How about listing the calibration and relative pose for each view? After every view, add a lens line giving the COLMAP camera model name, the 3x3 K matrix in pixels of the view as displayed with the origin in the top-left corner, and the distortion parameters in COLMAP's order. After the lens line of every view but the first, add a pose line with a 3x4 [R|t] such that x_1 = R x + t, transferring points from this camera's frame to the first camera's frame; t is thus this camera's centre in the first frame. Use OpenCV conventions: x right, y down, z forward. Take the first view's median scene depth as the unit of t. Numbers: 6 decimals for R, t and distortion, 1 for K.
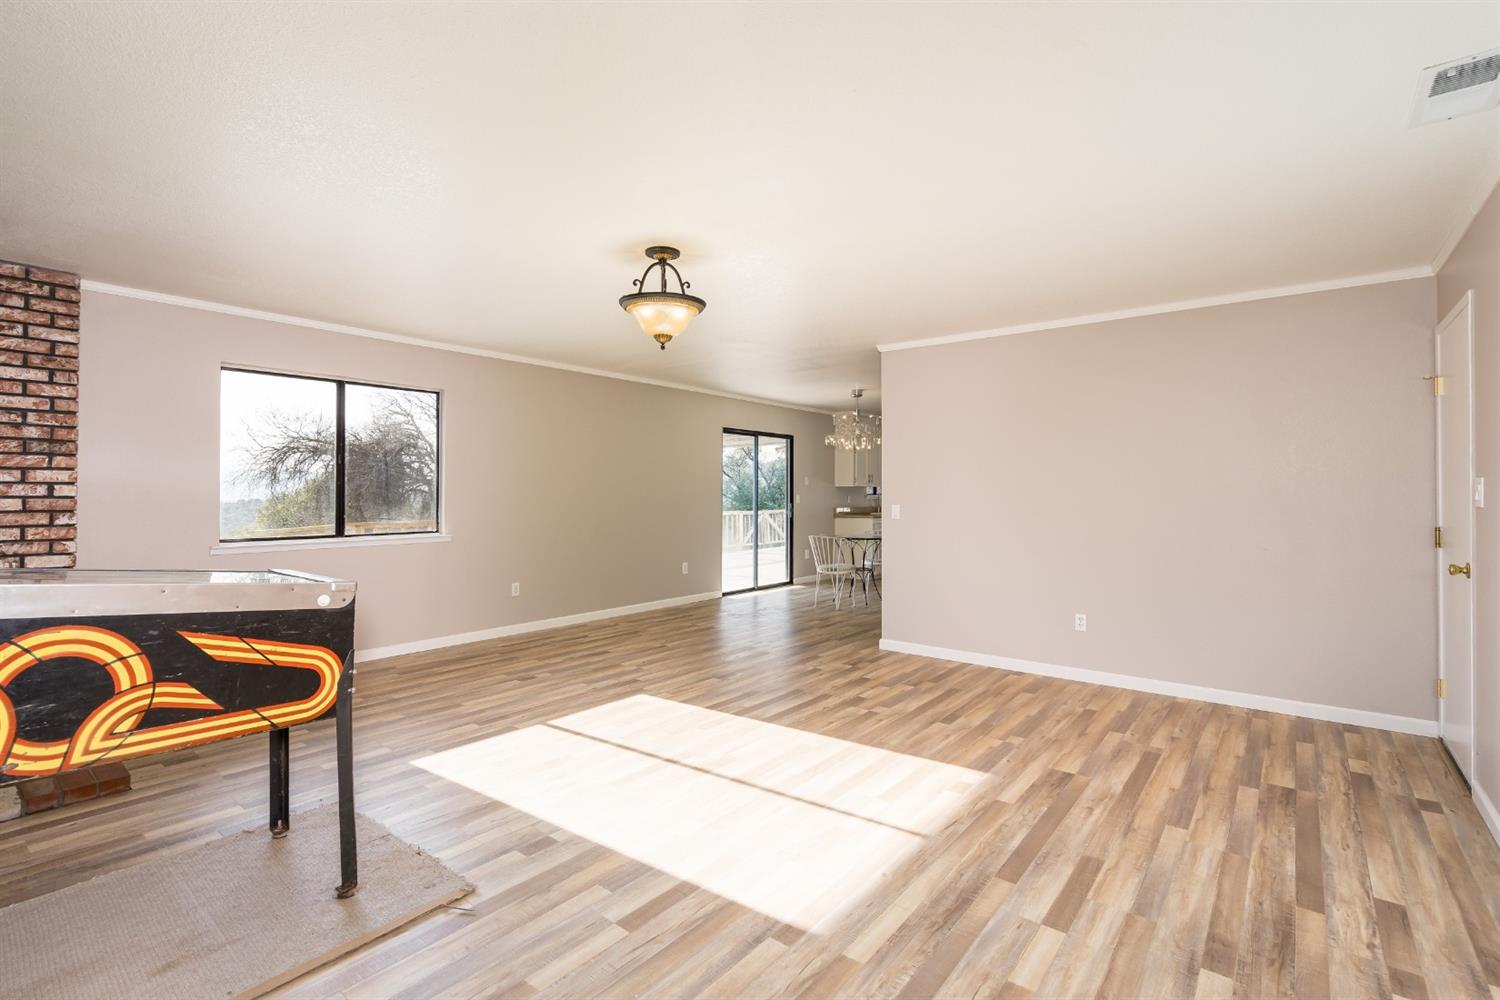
lens RADIAL K [[683.2, 0, 757.5], [0, 683.2, 500.8], [0, 0, 1]] dist [-0.003844, 0.002686]
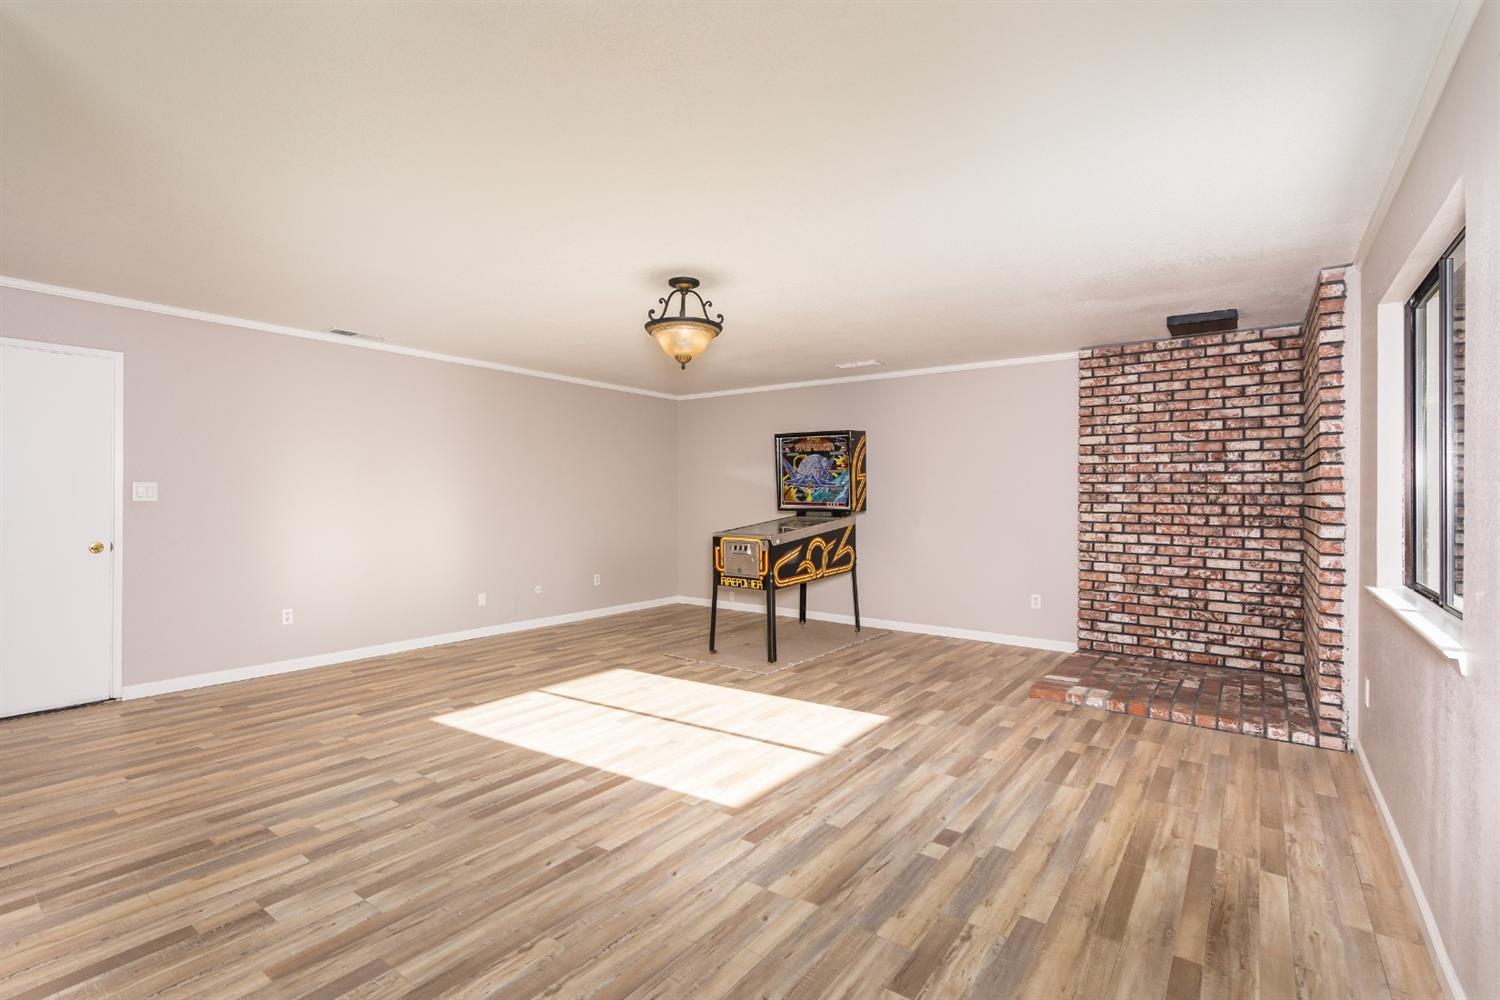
lens RADIAL K [[683.2, 0, 757.5], [0, 683.2, 494.0], [0, 0, 1]] dist [-0.003844, 0.002686]
pose [[-0.998490, -0.004054, -0.054784, -0.188816], [-0.004031, 0.999992, -0.000527, -0.017833], [0.054786, -0.000306, -0.998498, 1.945132]]
